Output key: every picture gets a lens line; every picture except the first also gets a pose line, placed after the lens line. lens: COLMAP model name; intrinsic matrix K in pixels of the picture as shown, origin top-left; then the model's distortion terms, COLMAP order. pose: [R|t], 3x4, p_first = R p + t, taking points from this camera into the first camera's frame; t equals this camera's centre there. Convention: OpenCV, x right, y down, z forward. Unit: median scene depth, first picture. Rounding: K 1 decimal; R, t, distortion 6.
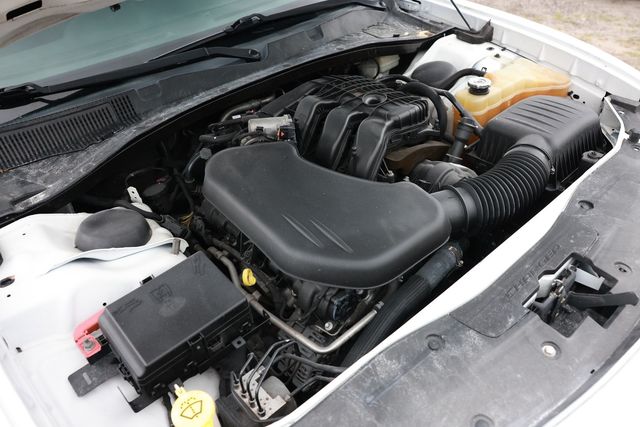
lens RADIAL K [[500.2, 0, 318.1], [0, 500.2, 212.7], [0, 0, 1]] dist [-0.119517, 0.098173]
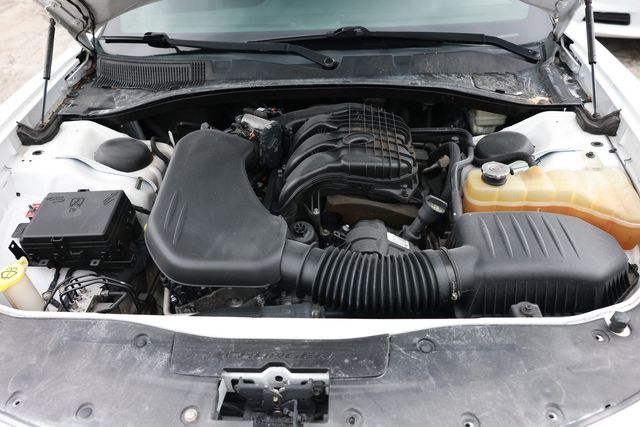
lens RADIAL K [[500.2, 0, 321.2], [0, 500.2, 211.9], [0, 0, 1]] dist [-0.119517, 0.098173]
pose [[0.722117, 0.441734, -0.532370, 0.674465], [-0.427858, 0.889919, 0.158055, -0.236757], [0.543584, 0.113645, 0.831625, 0.179212]]
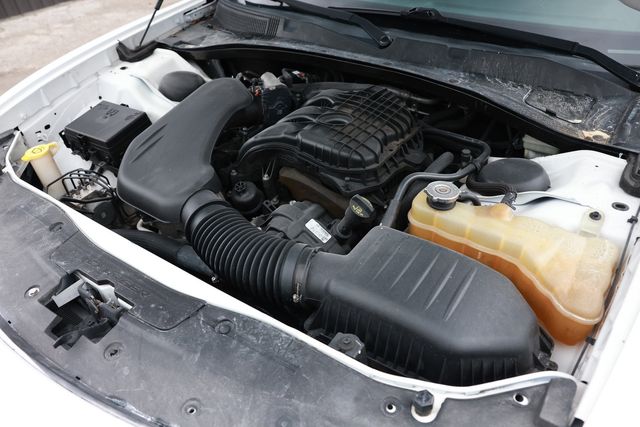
lens RADIAL K [[500.2, 0, 320.7], [0, 500.2, 213.4], [0, 0, 1]] dist [-0.119517, 0.098173]
pose [[0.259884, 0.638842, -0.724114, 0.930432], [-0.569342, 0.707046, 0.419448, -0.502402], [0.779942, 0.303260, 0.547470, 0.557495]]
